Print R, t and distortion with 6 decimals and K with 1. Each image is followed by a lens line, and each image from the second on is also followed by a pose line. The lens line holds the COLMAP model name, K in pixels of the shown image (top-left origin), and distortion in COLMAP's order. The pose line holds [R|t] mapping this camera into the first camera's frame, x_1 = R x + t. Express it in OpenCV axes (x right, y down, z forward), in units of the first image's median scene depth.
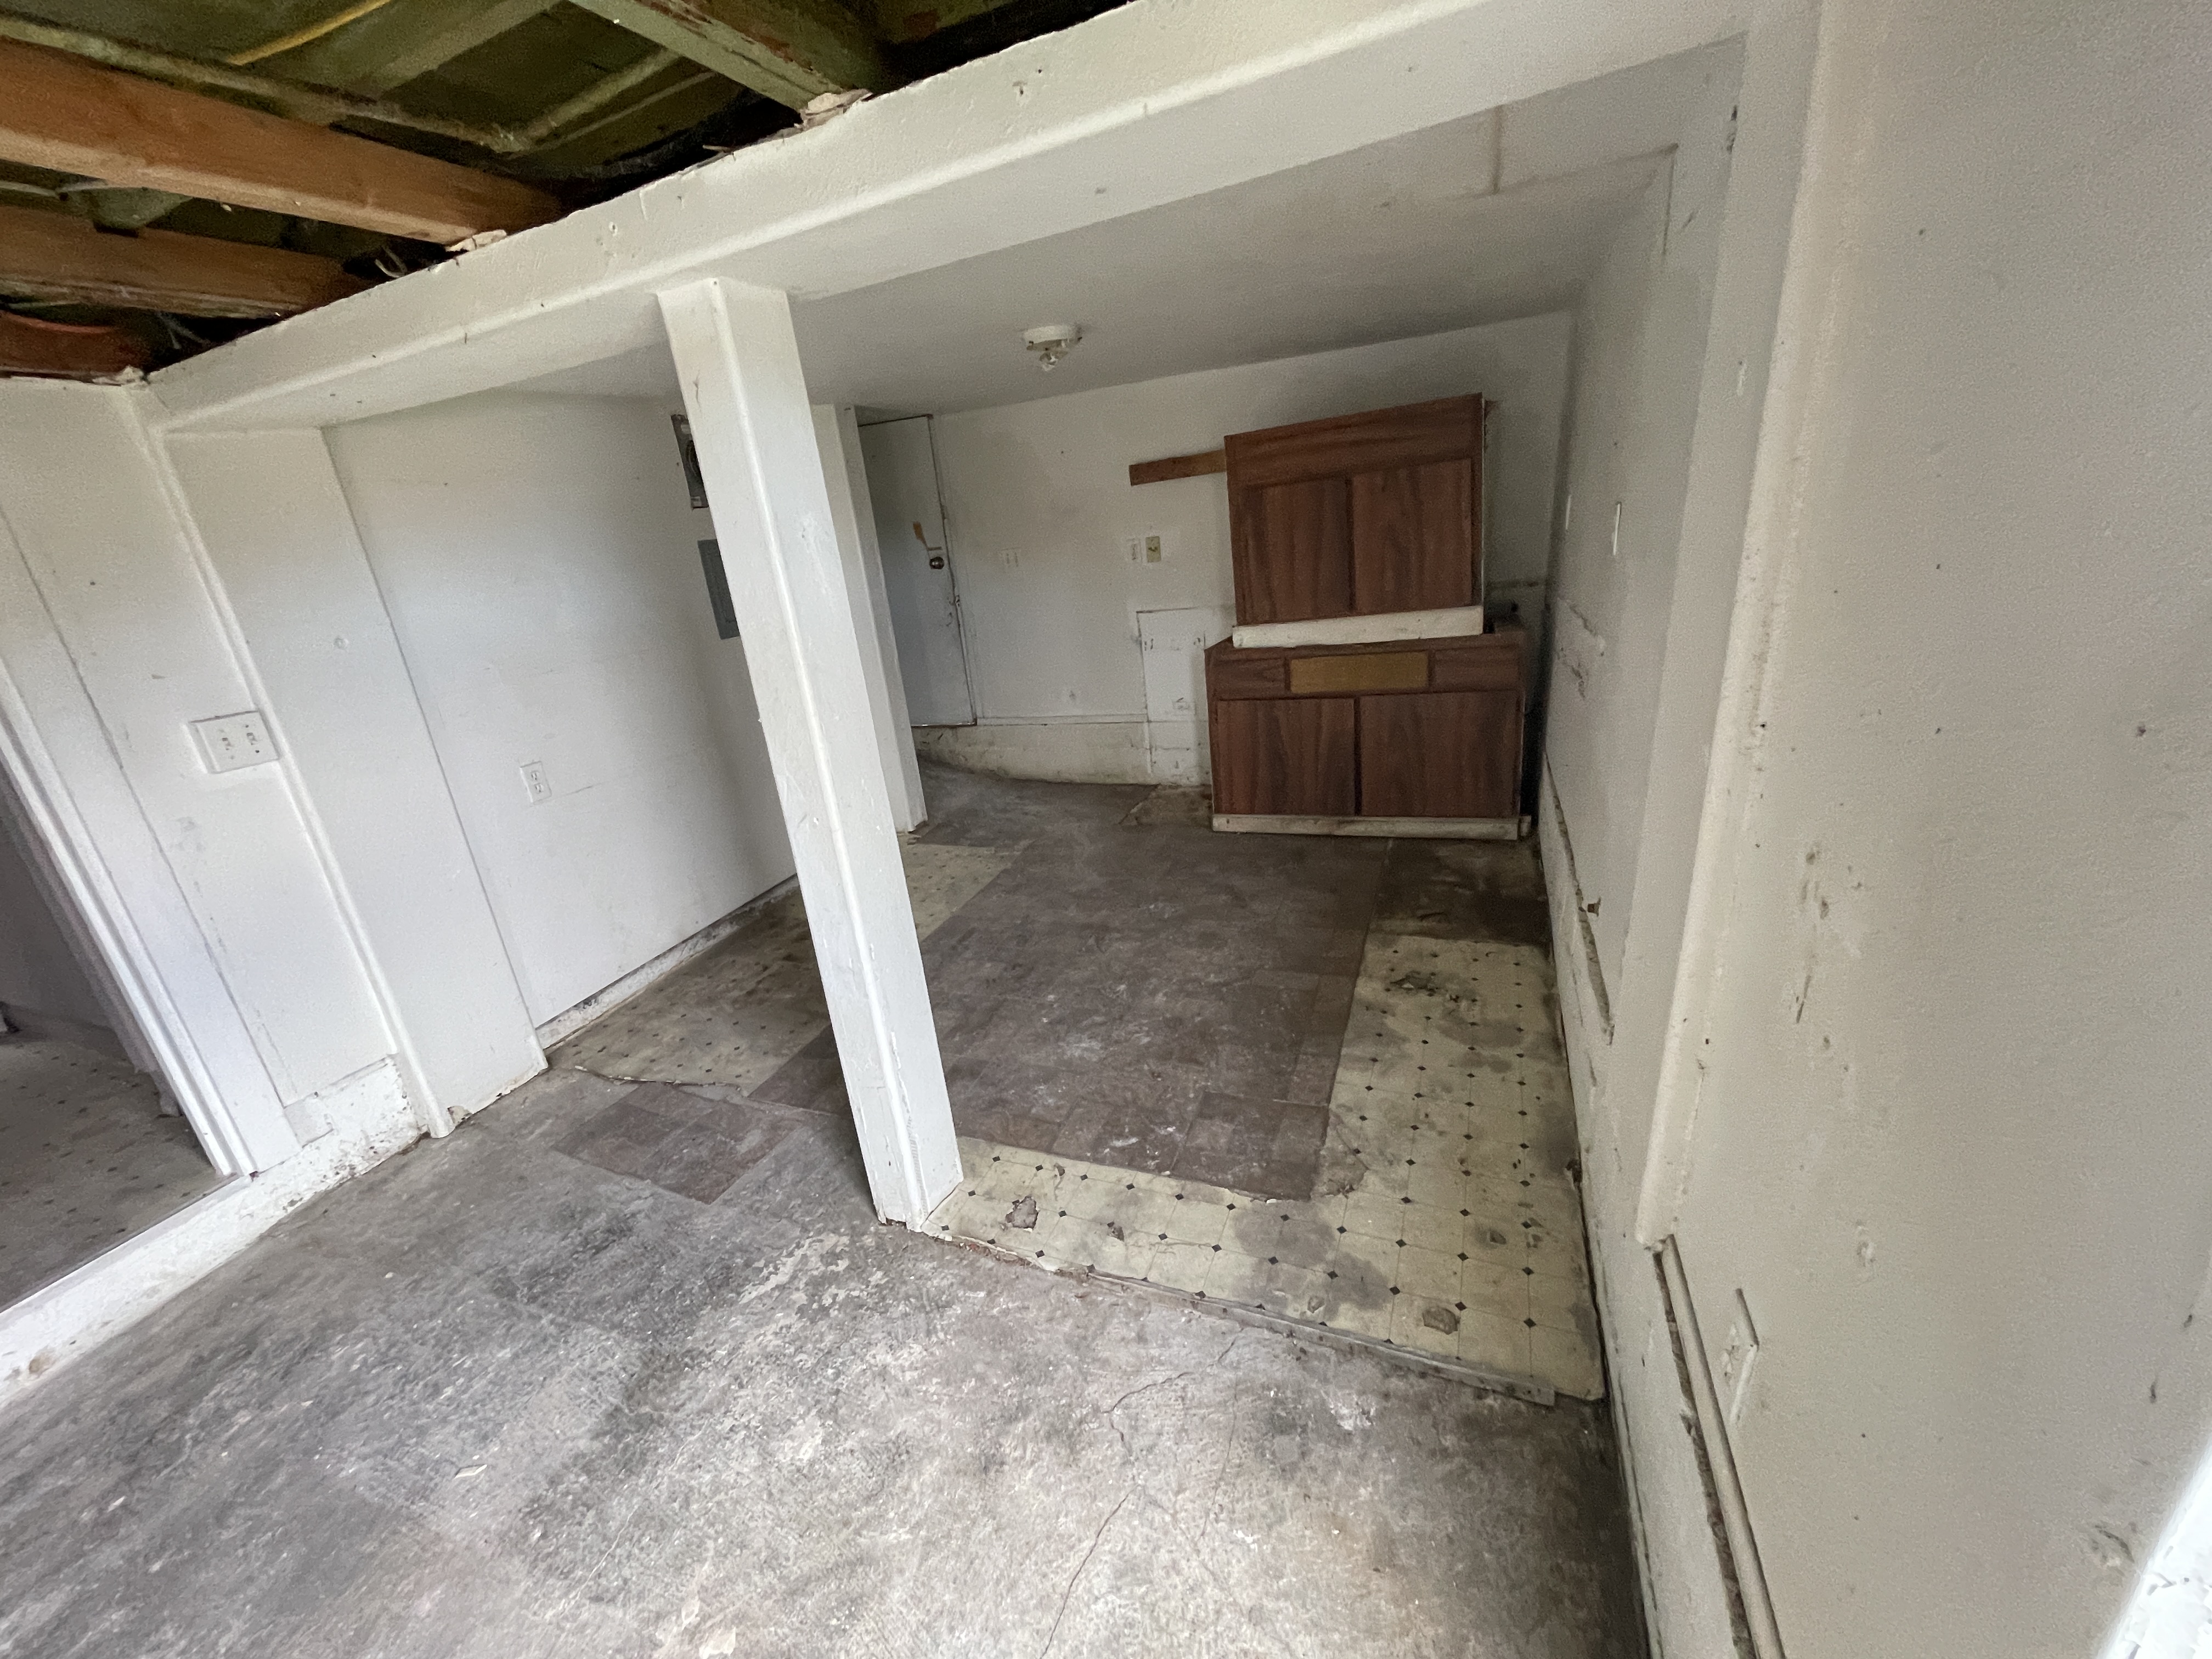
lens RADIAL K [[886.8, 0, 1106.0], [0, 886.8, 829.5], [0, 0, 1]] dist [-0.002705, -0.000384]
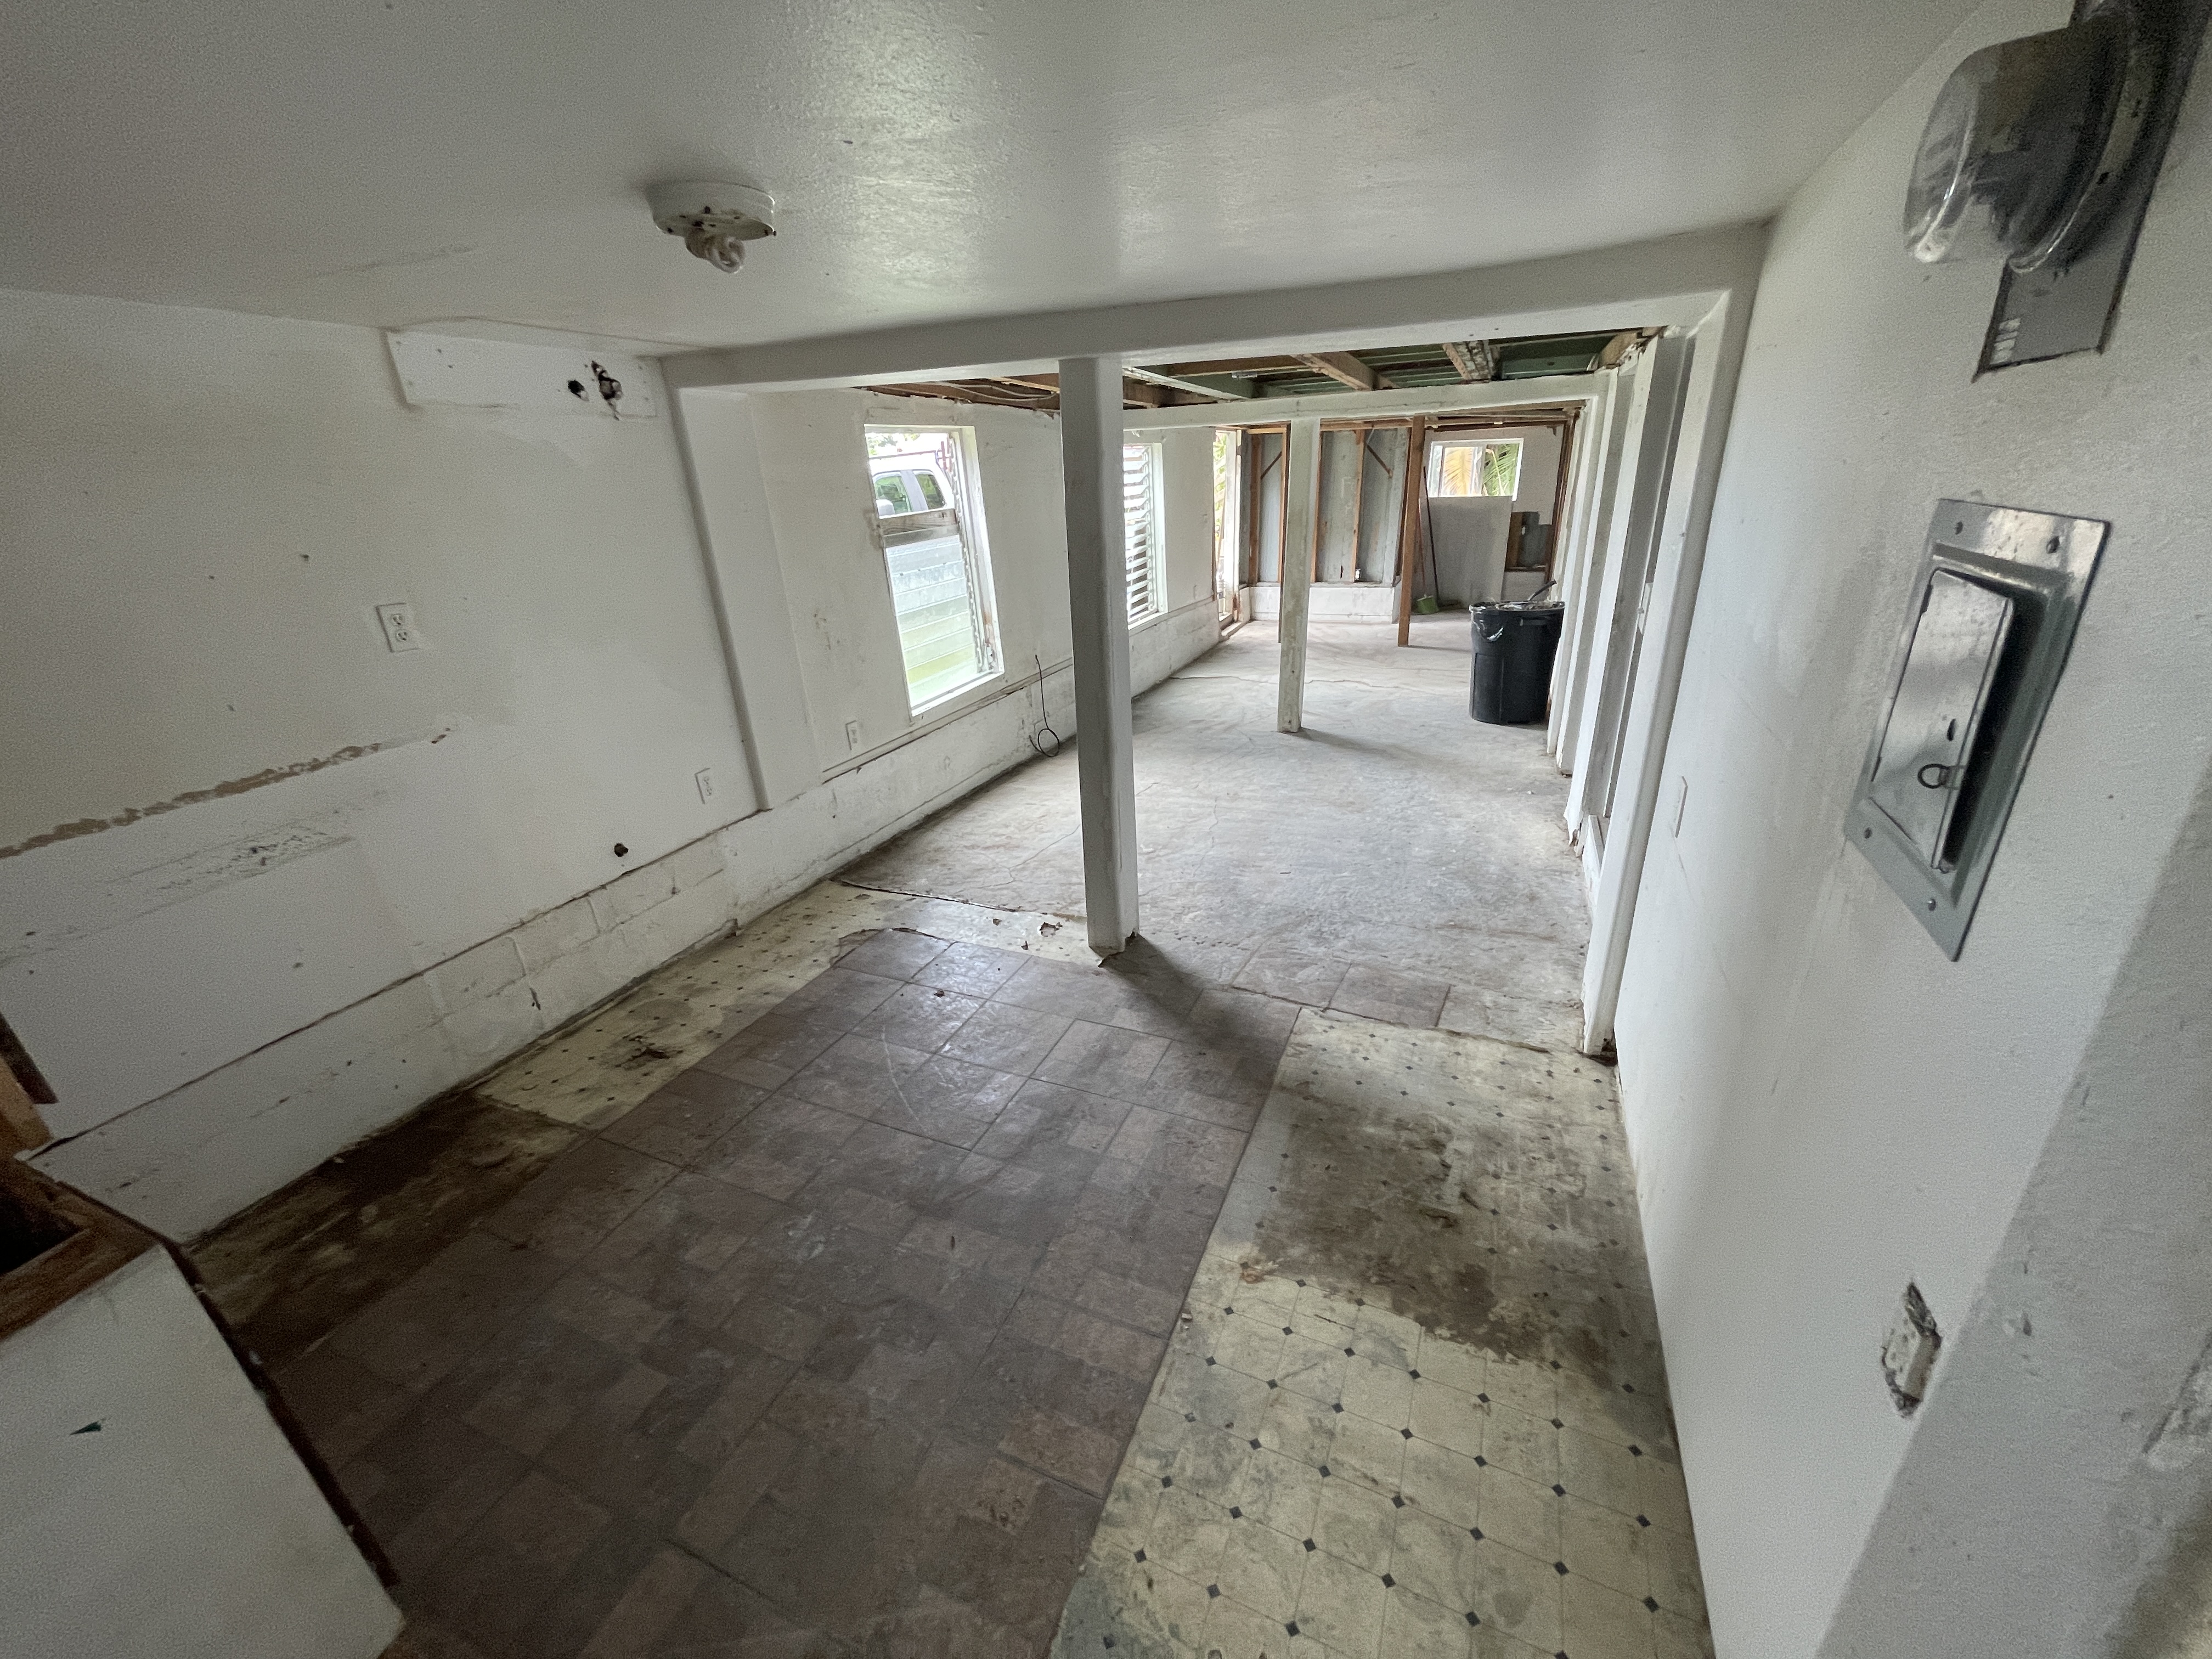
lens RADIAL K [[886.8, 0, 1106.0], [0, 886.8, 829.5], [0, 0, 1]] dist [-0.002705, -0.000384]
pose [[-0.987997, 0.128523, 0.085696, -0.282285], [0.152935, 0.735728, 0.659784, -0.606161], [0.021749, 0.664971, -0.746553, 1.632592]]
